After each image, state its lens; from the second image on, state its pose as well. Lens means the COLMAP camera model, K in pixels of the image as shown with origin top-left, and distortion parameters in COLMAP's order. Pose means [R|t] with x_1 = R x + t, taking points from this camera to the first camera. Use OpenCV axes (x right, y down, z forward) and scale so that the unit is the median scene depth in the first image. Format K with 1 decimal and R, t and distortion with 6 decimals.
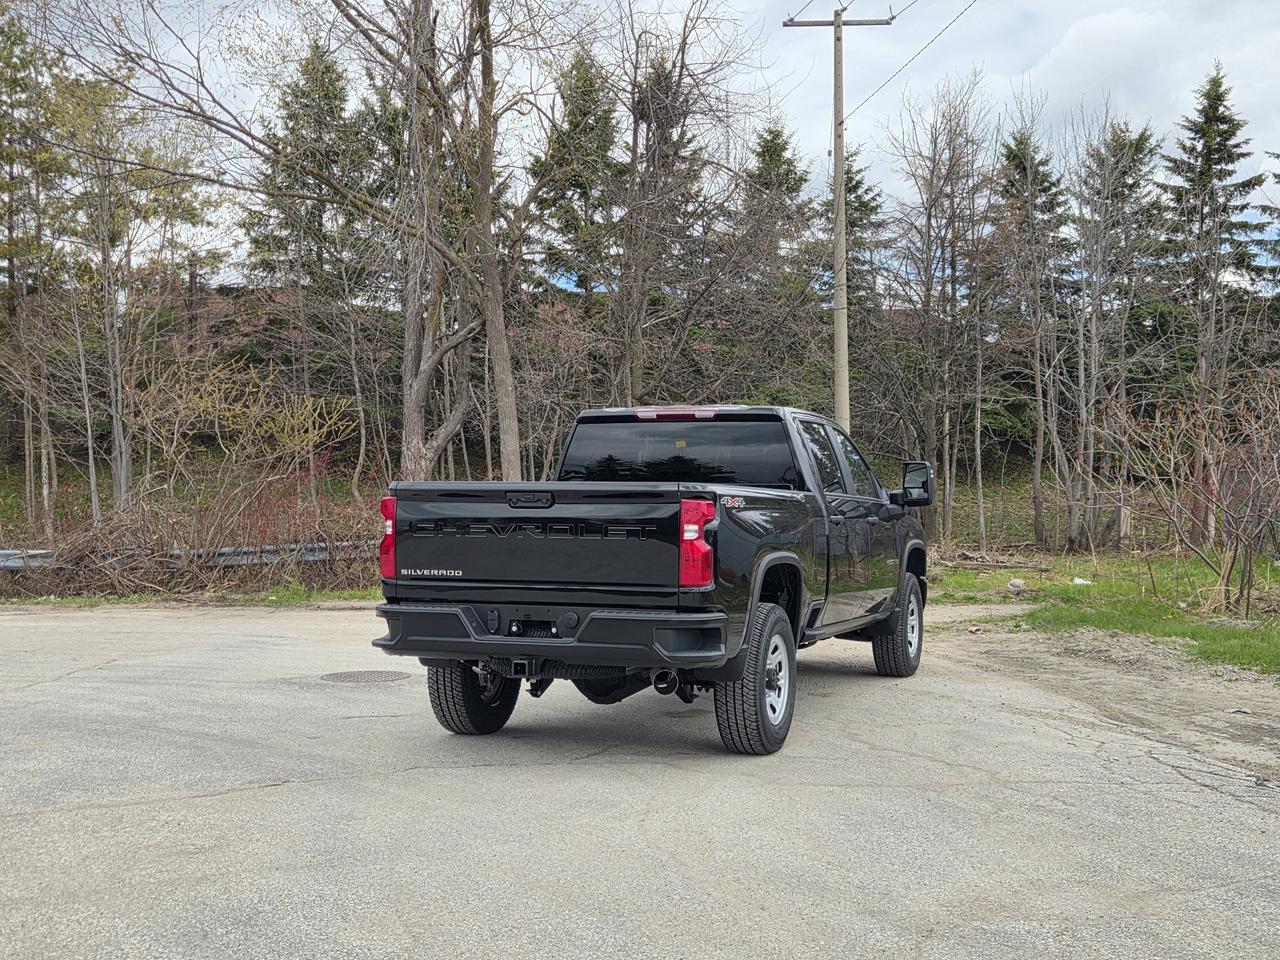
lens RADIAL K [[1558.2, 0, 659.4], [0, 1558.2, 422.7], [0, 0, 1]] dist [0.061404, 0.000000]
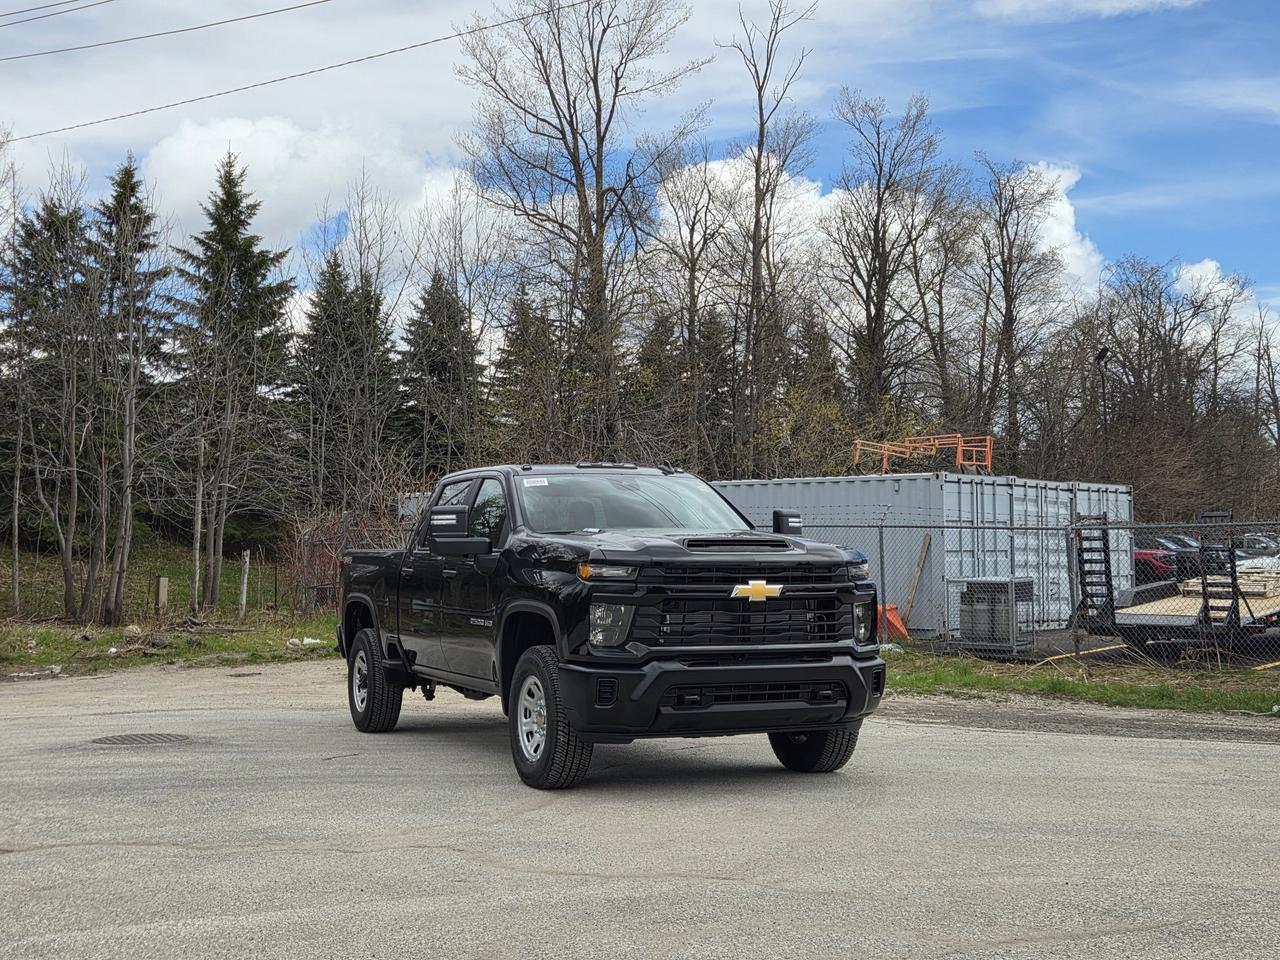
lens RADIAL K [[1558.2, 0, 632.4], [0, 1558.2, 523.3], [0, 0, 1]] dist [0.061404, 0.000000]
pose [[0.709846, 0.016749, 0.704158, -0.212561], [-0.027440, 0.999616, 0.003885, 0.005026], [-0.703822, -0.022080, 0.710033, 0.026670]]
